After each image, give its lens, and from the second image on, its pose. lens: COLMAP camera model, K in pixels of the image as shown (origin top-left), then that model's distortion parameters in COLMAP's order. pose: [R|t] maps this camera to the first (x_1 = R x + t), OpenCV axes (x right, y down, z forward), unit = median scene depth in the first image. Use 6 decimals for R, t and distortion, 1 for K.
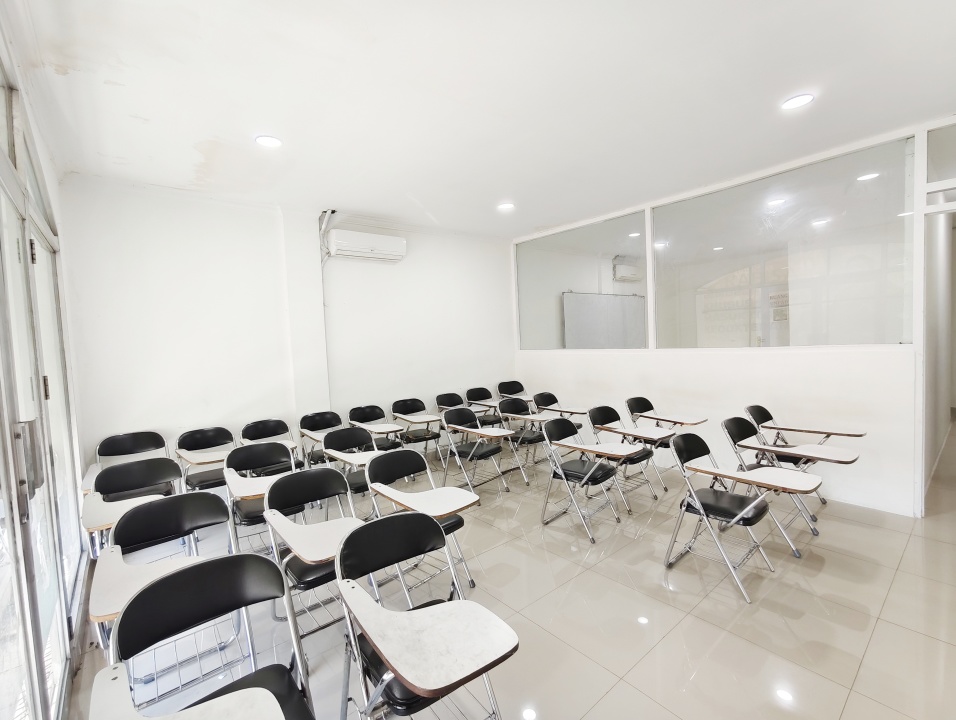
lens RADIAL K [[427.8, 0, 478.0], [0, 427.8, 360.0], [0, 0, 1]] dist [0.002670, 0.000457]
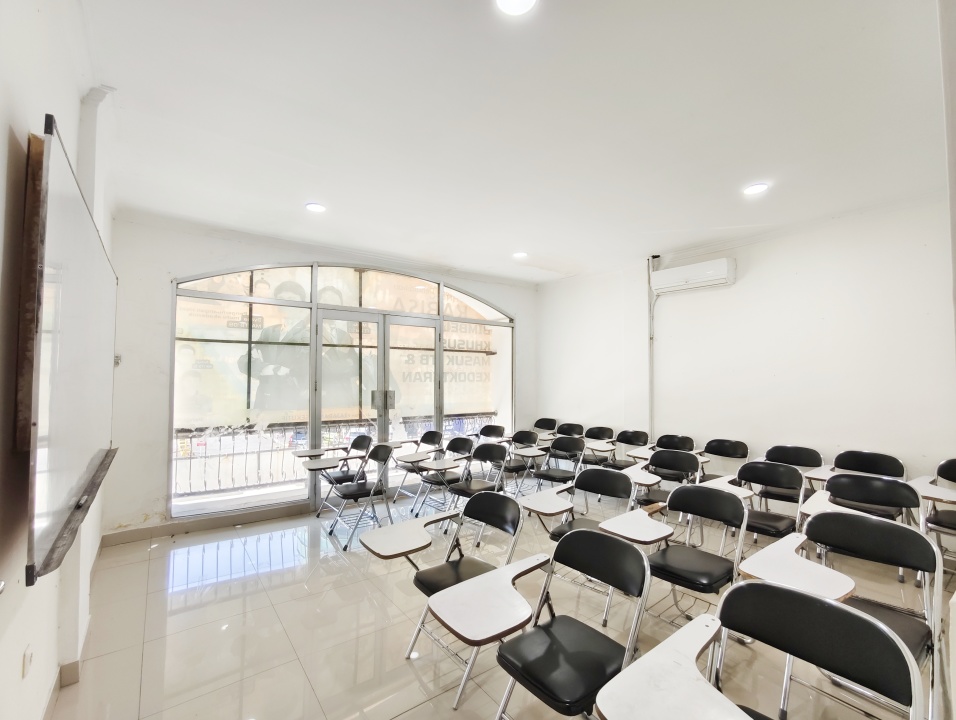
lens RADIAL K [[427.8, 0, 478.0], [0, 427.8, 360.0], [0, 0, 1]] dist [0.002670, 0.000457]
pose [[-0.053498, 0.011141, -0.998506, 0.760271], [-0.018011, 0.999764, 0.012120, -0.075119], [0.998406, 0.018632, -0.053285, 0.550960]]
